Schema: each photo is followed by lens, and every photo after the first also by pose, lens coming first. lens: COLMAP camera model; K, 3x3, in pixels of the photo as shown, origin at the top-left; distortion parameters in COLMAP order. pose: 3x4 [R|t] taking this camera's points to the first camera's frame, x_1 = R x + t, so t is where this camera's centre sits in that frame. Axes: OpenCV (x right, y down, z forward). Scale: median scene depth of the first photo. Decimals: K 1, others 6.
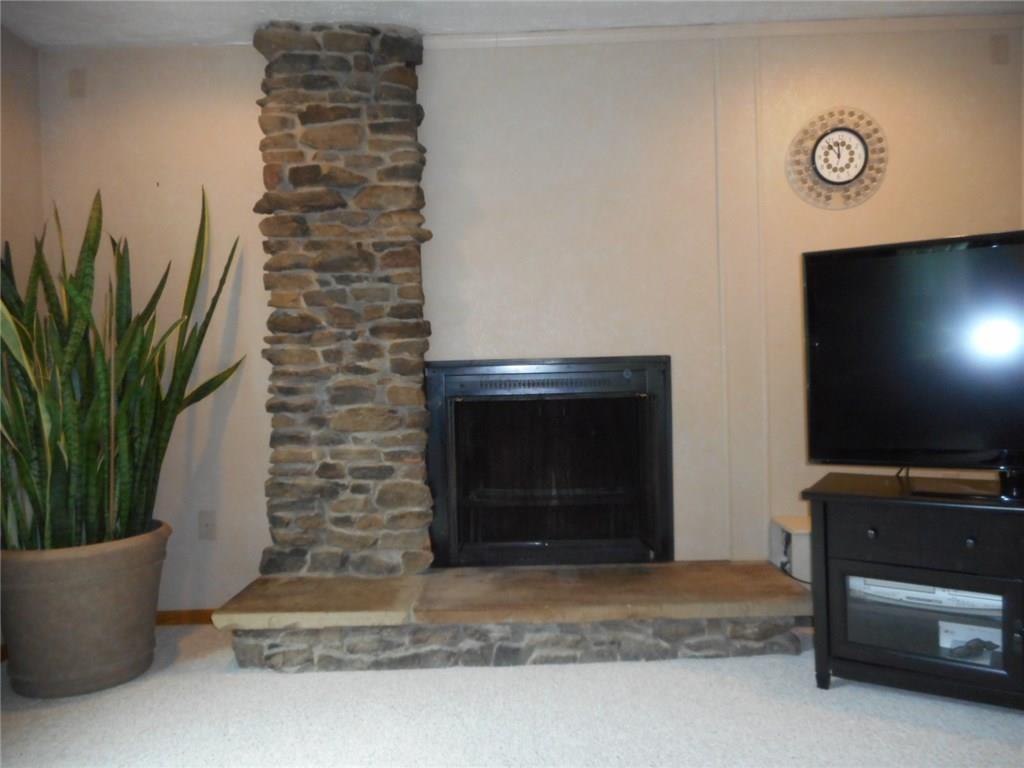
lens RADIAL K [[752.2, 0, 497.4], [0, 752.2, 386.9], [0, 0, 1]] dist [0.017286, -0.005083]
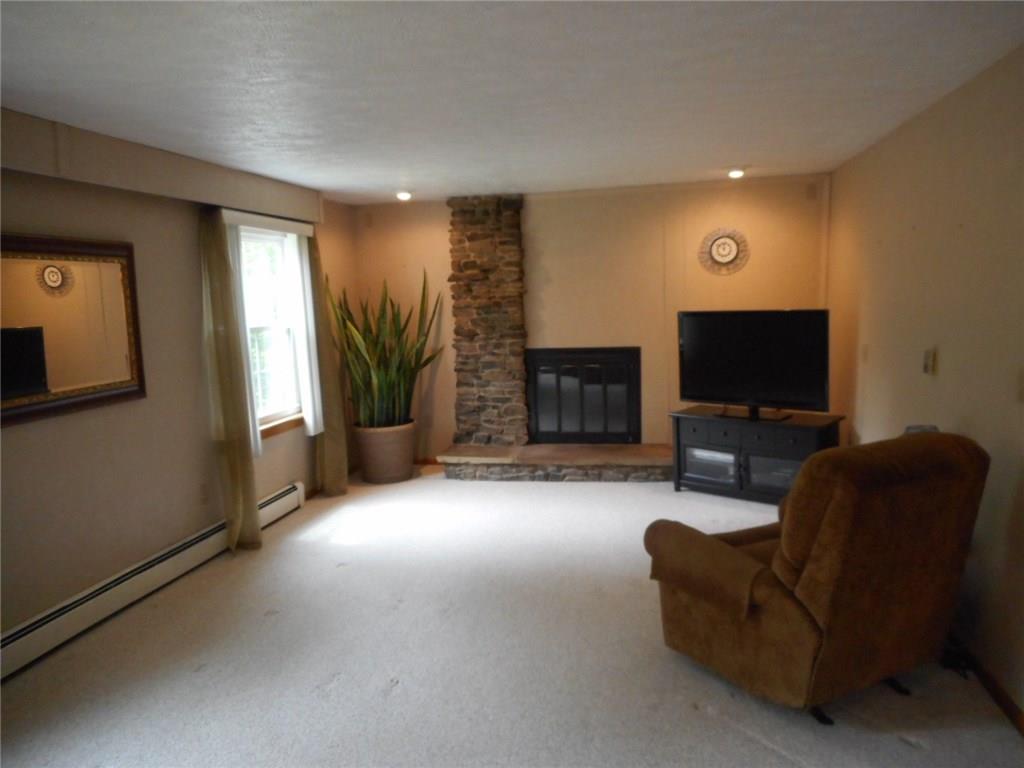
lens RADIAL K [[752.2, 0, 497.4], [0, 752.2, 386.9], [0, 0, 1]] dist [0.017286, -0.005083]
pose [[0.976359, 0.013563, -0.215727, 0.301823], [0.009380, 0.994431, 0.104972, -0.157855], [0.215950, -0.104514, 0.970795, -1.153931]]
